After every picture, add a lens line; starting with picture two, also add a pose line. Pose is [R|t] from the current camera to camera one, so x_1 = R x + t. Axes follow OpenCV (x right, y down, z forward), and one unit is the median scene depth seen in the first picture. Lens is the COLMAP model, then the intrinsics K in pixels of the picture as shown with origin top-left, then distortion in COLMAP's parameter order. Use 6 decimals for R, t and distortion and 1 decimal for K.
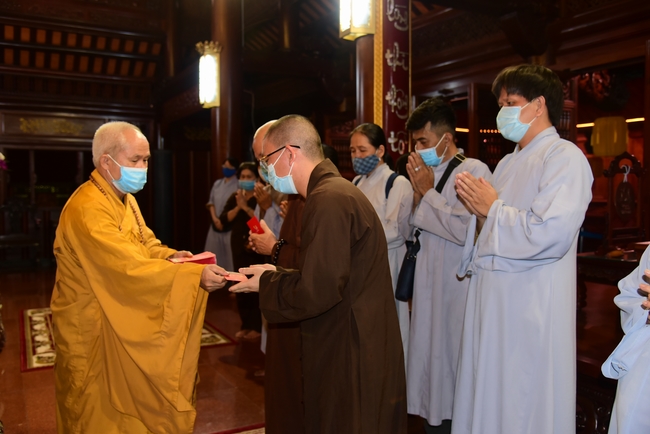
lens RADIAL K [[604.3, 0, 325.1], [0, 604.3, 215.1], [0, 0, 1]] dist [-0.020810, 0.000000]
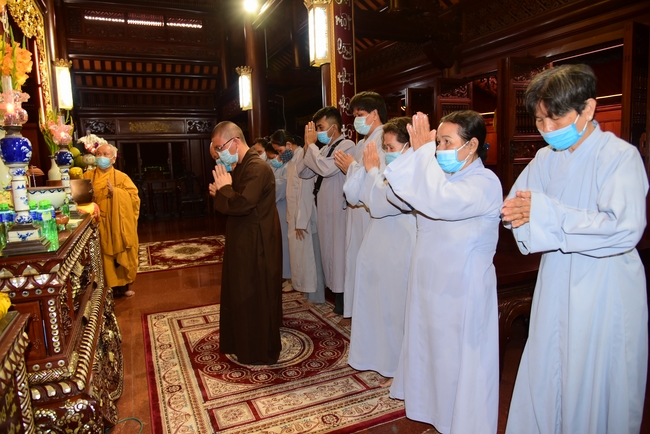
lens RADIAL K [[442.8, 0, 323.9], [0, 442.8, 217.9], [0, 0, 1]] dist [-0.038410, 0.005224]
pose [[0.995891, -0.024766, -0.087103, 0.123745], [0.032238, 0.995821, 0.085446, 0.004199], [0.084622, -0.087903, 0.992528, -0.145756]]
